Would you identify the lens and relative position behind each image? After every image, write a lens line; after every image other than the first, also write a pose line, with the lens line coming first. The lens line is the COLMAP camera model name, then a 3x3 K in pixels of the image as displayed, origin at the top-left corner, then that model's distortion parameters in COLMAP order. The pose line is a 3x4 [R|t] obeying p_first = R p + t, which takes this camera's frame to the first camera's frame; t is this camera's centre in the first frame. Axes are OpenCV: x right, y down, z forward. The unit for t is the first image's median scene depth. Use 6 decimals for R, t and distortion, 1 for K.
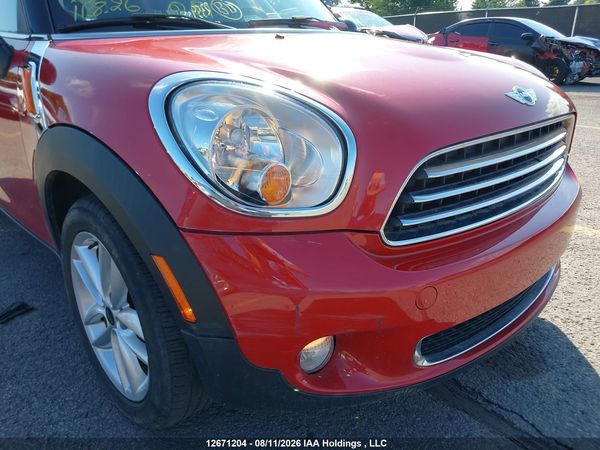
lens RADIAL K [[444.9, 0, 300.0], [0, 444.9, 225.0], [0, 0, 1]] dist [0.033176, -0.061839]
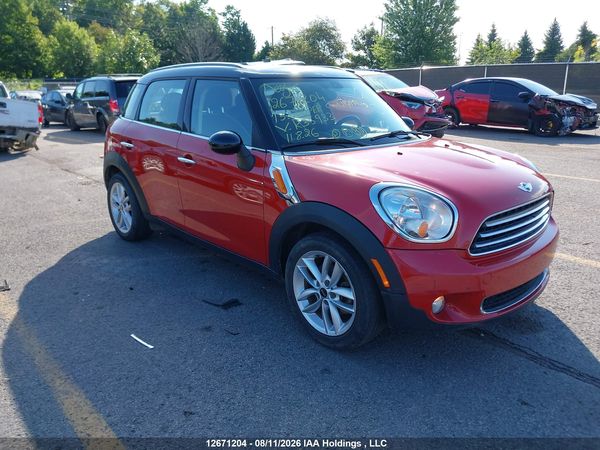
lens RADIAL K [[444.9, 0, 300.0], [0, 444.9, 225.0], [0, 0, 1]] dist [0.033176, -0.061839]
pose [[0.999983, 0.004592, -0.003460, -0.479294], [-0.004857, 0.996710, -0.080905, 0.056155], [0.003077, 0.080920, 0.996716, -0.937106]]
